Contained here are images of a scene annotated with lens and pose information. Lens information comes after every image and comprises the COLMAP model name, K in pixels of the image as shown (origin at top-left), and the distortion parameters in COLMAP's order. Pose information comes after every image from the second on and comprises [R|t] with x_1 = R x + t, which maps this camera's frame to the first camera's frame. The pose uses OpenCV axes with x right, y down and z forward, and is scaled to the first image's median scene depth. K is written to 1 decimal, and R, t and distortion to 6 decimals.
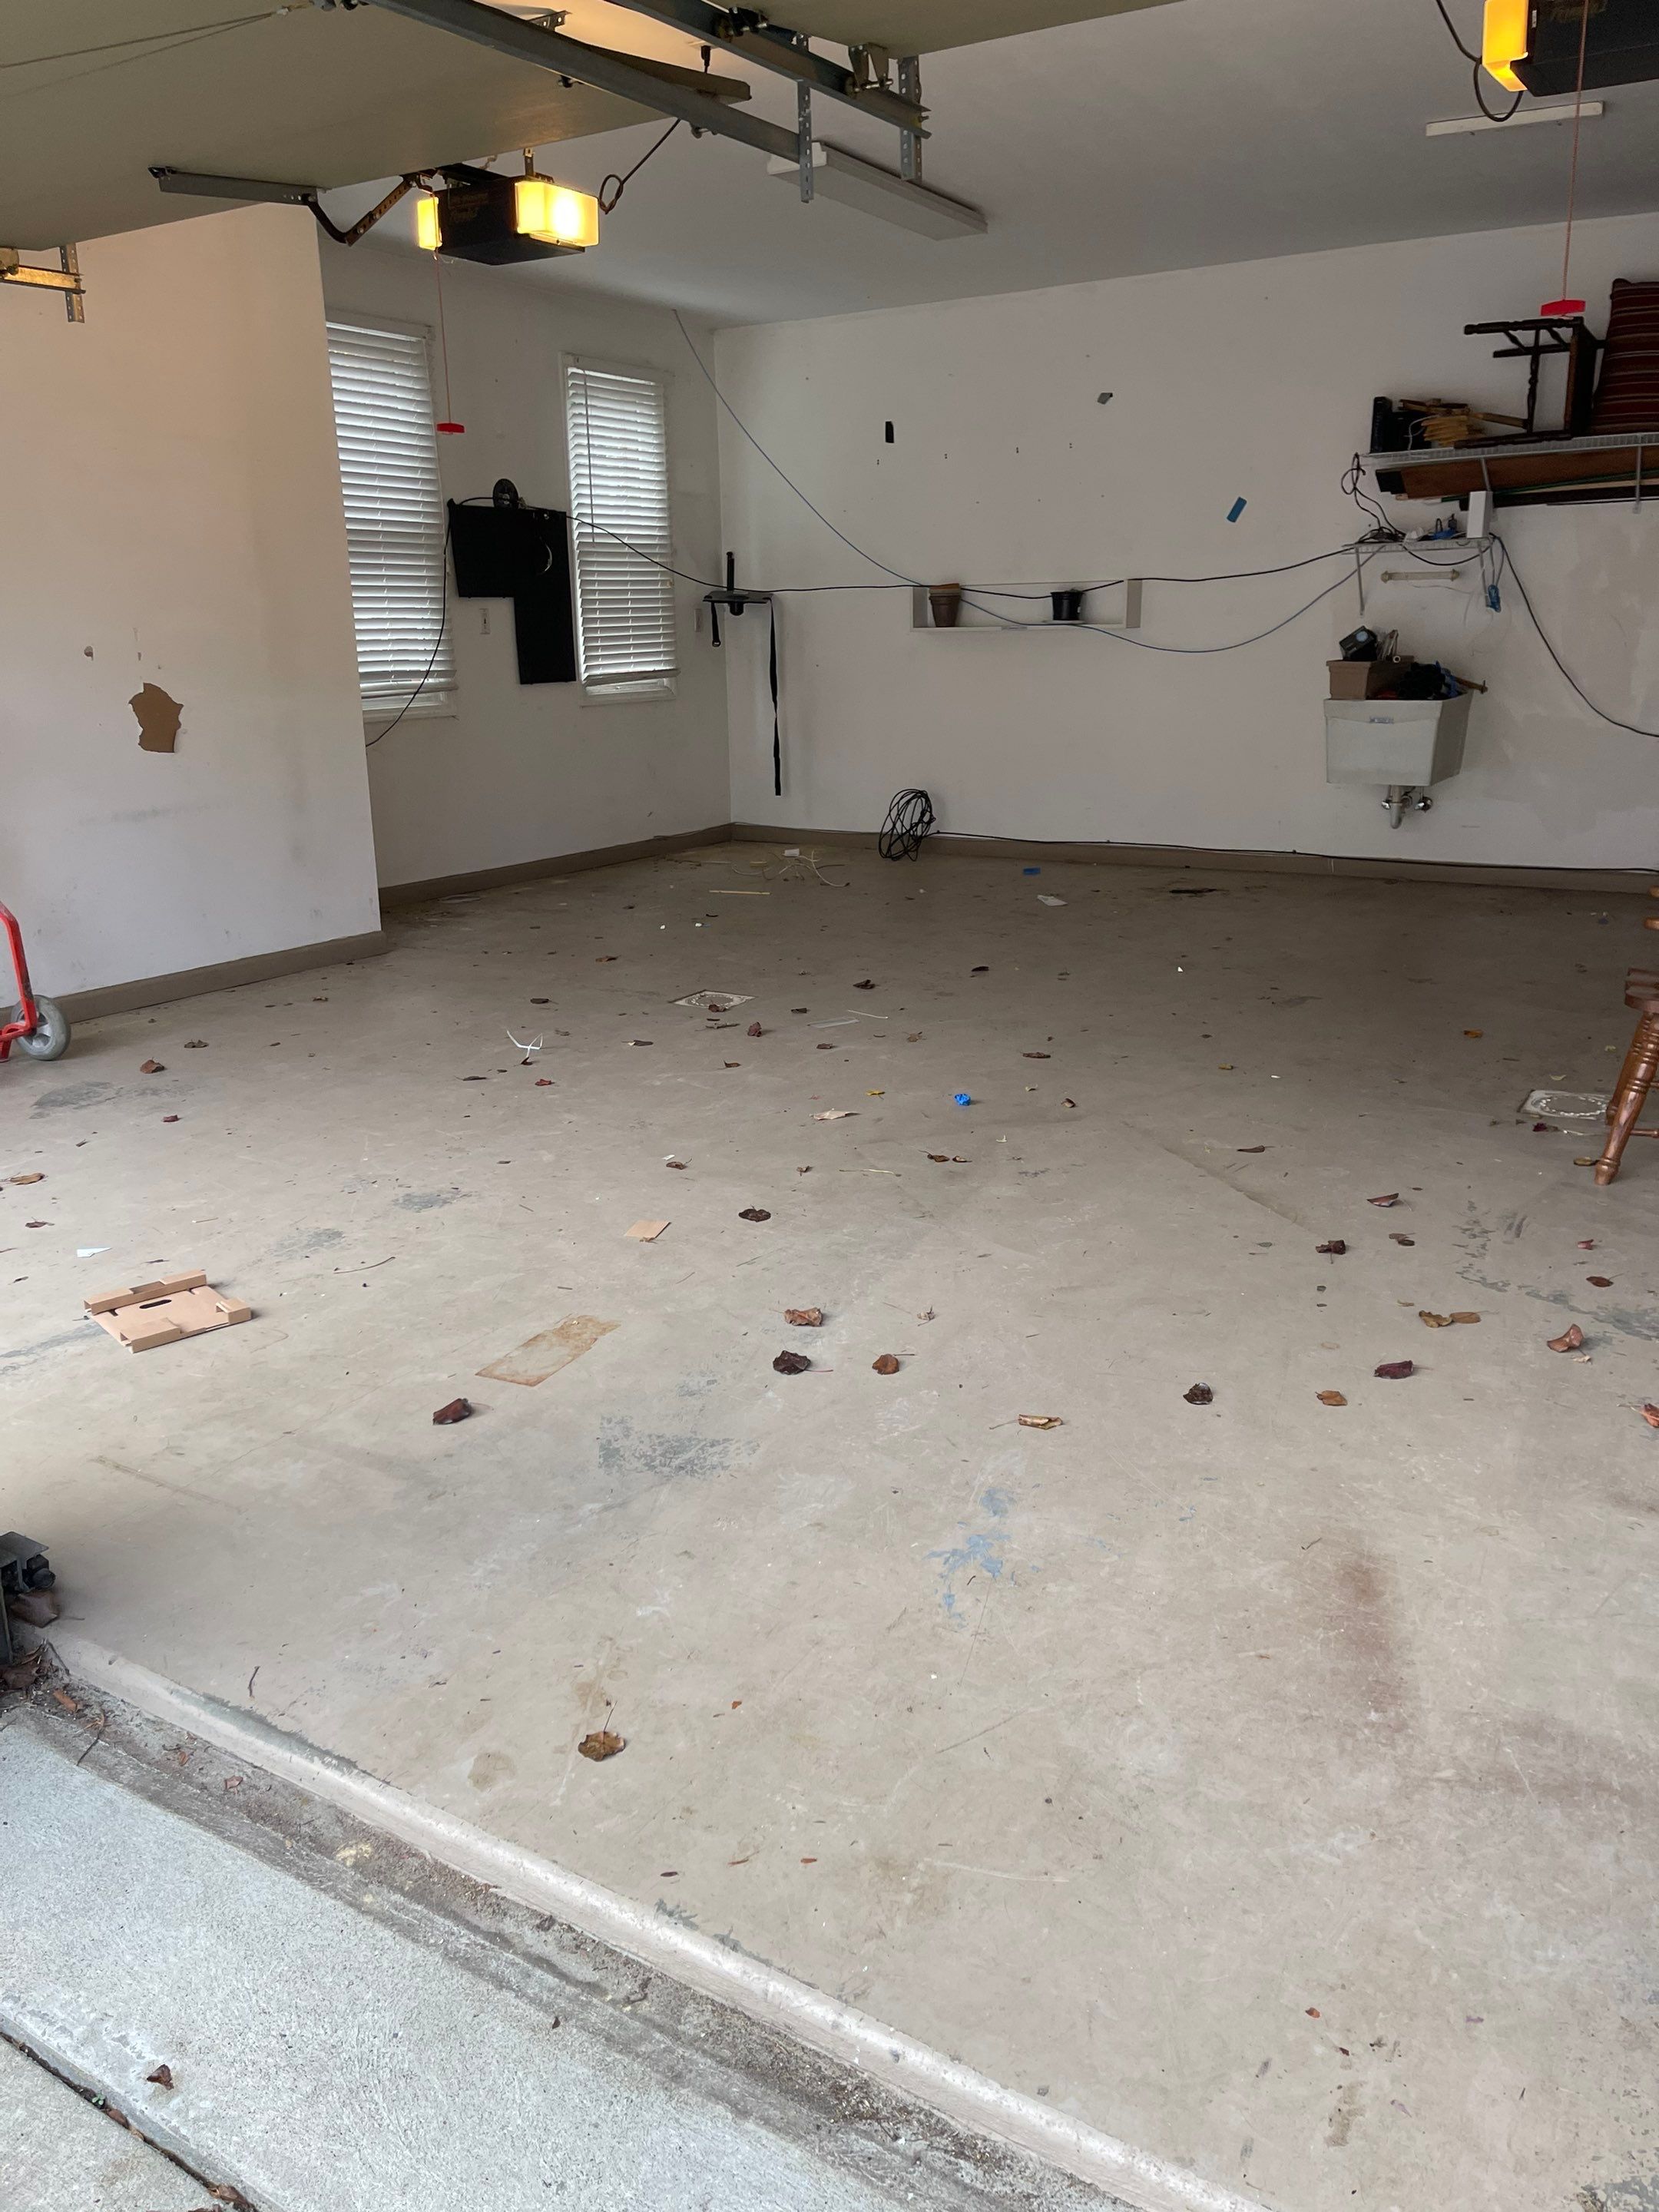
lens RADIAL K [[1722.1, 0, 813.7], [0, 1722.1, 1075.6], [0, 0, 1]] dist [0.071236, -0.077596]
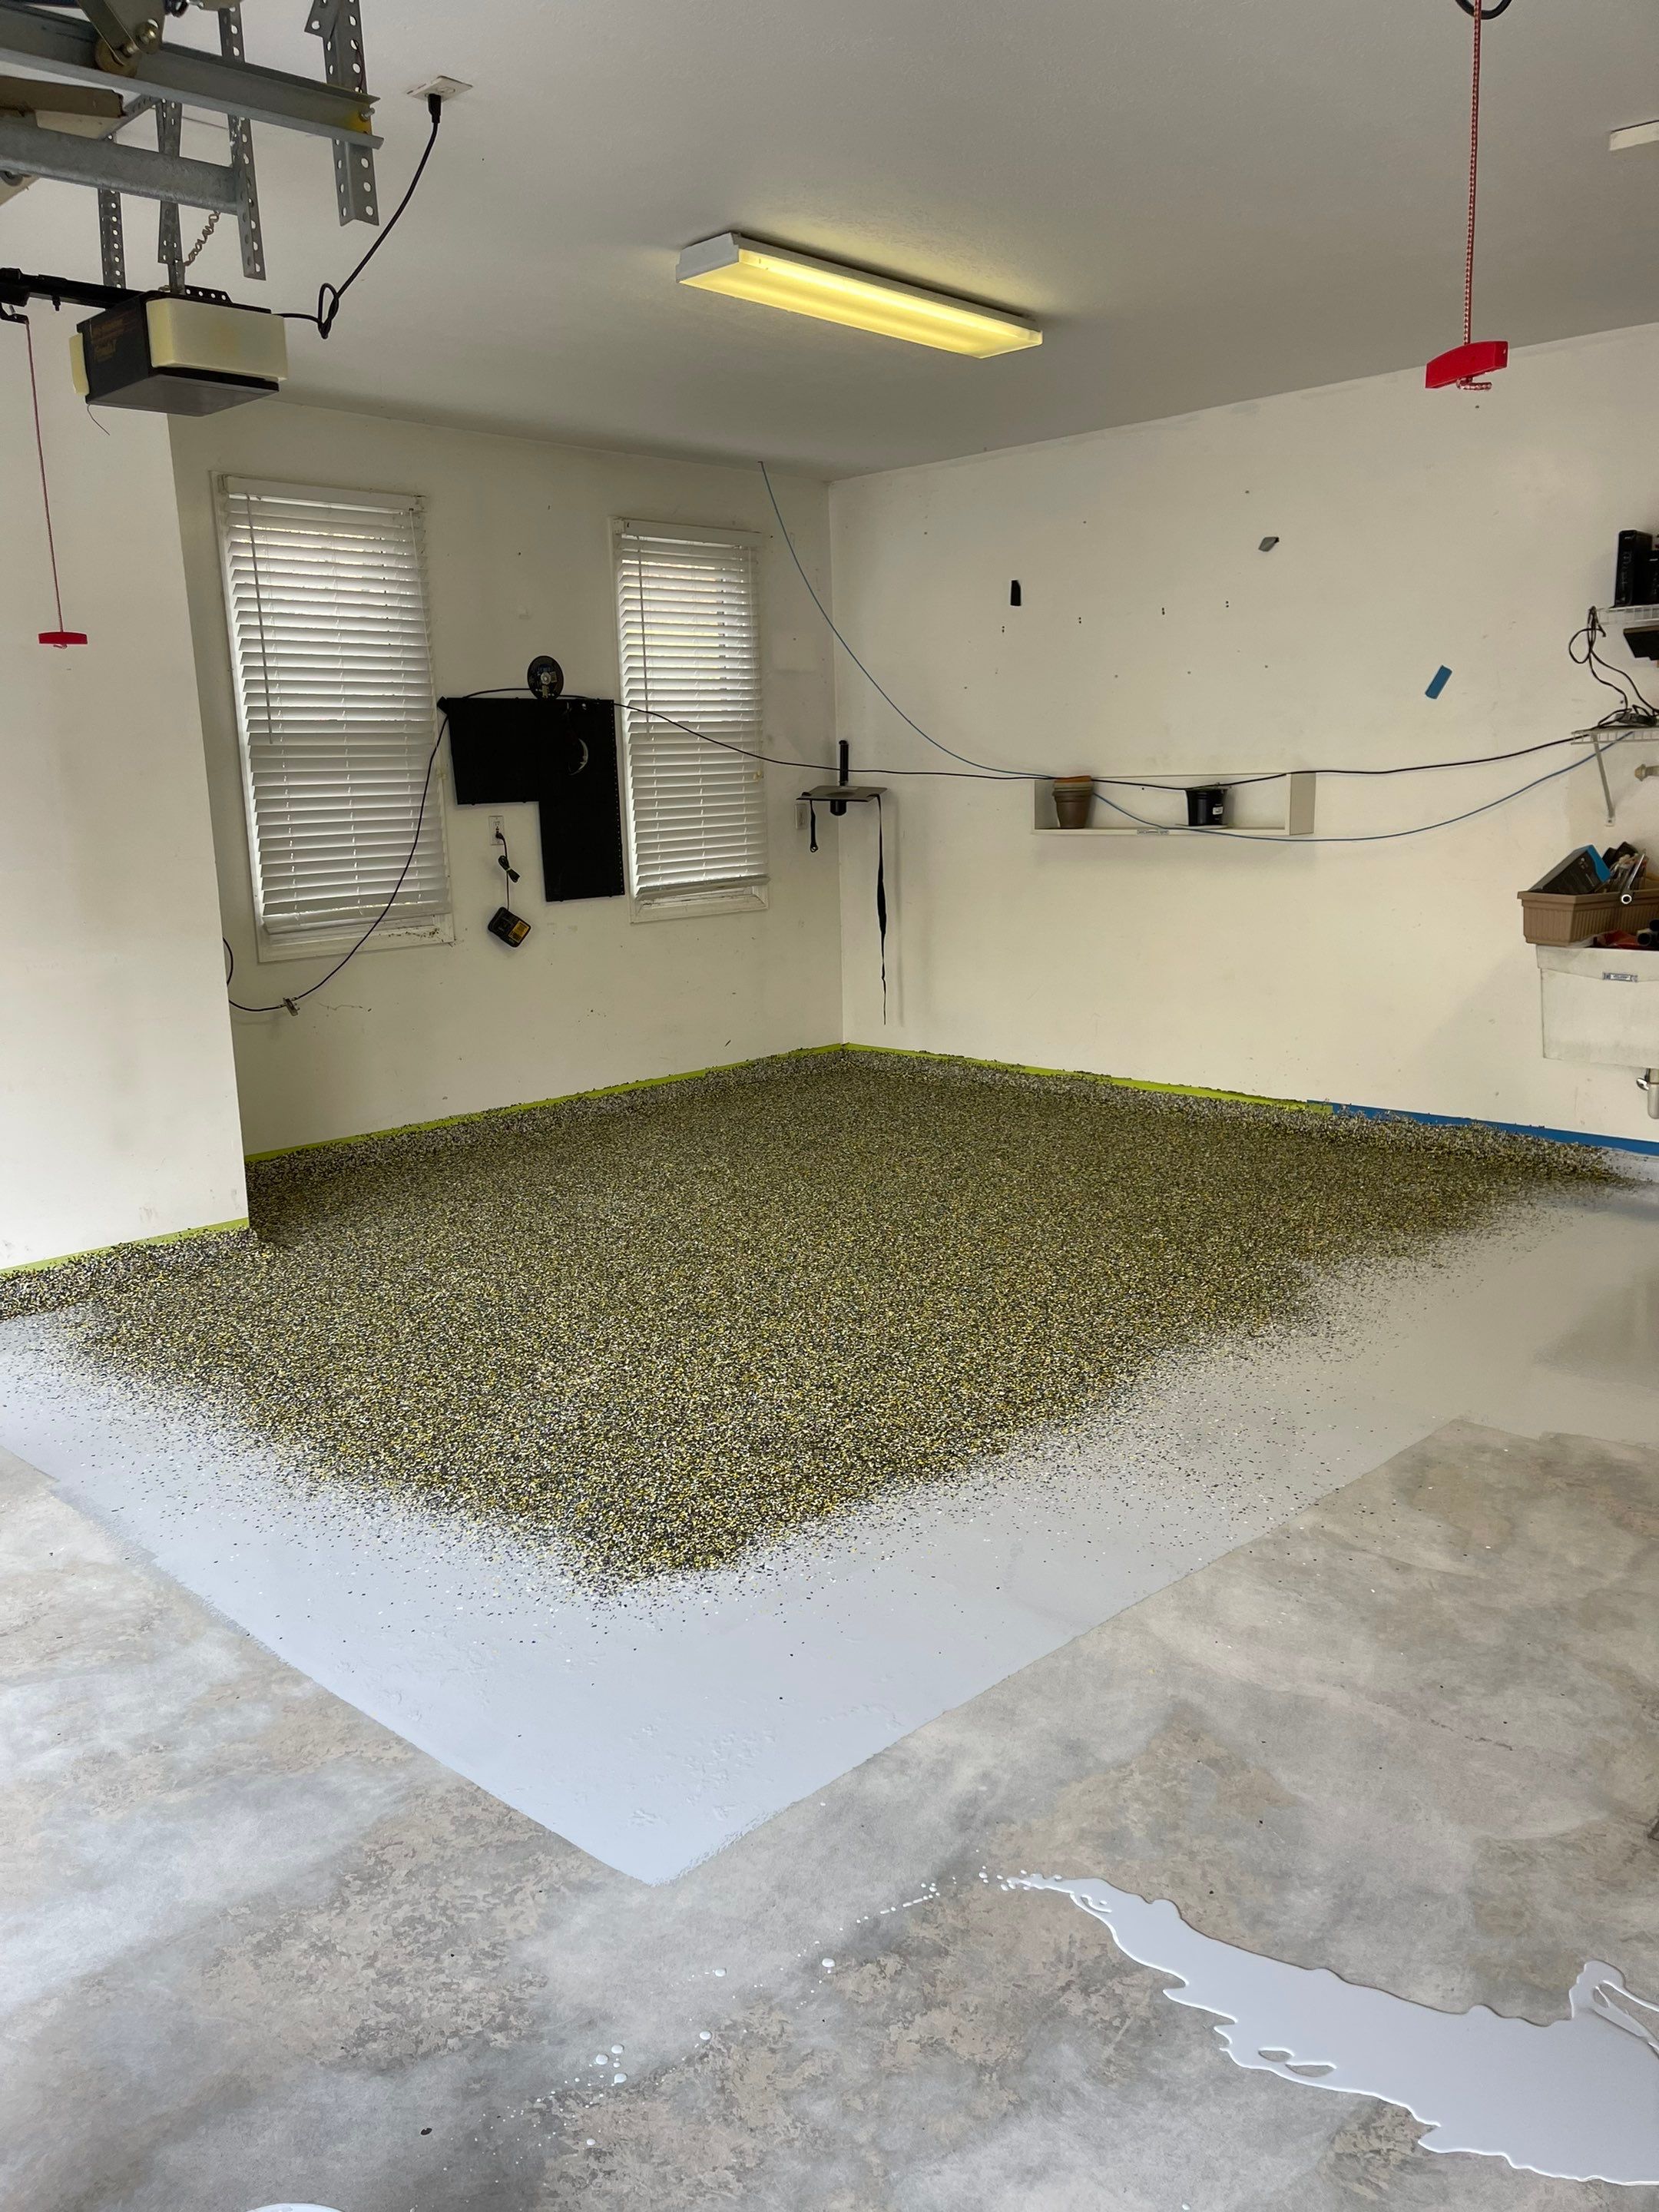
lens RADIAL K [[1722.1, 0, 813.7], [0, 1722.1, 1075.6], [0, 0, 1]] dist [0.071236, -0.077596]
pose [[0.976651, 0.026989, -0.213132, 0.392520], [-0.043247, 0.996467, -0.071989, -0.246499], [0.210436, 0.079525, 0.974368, 0.612992]]
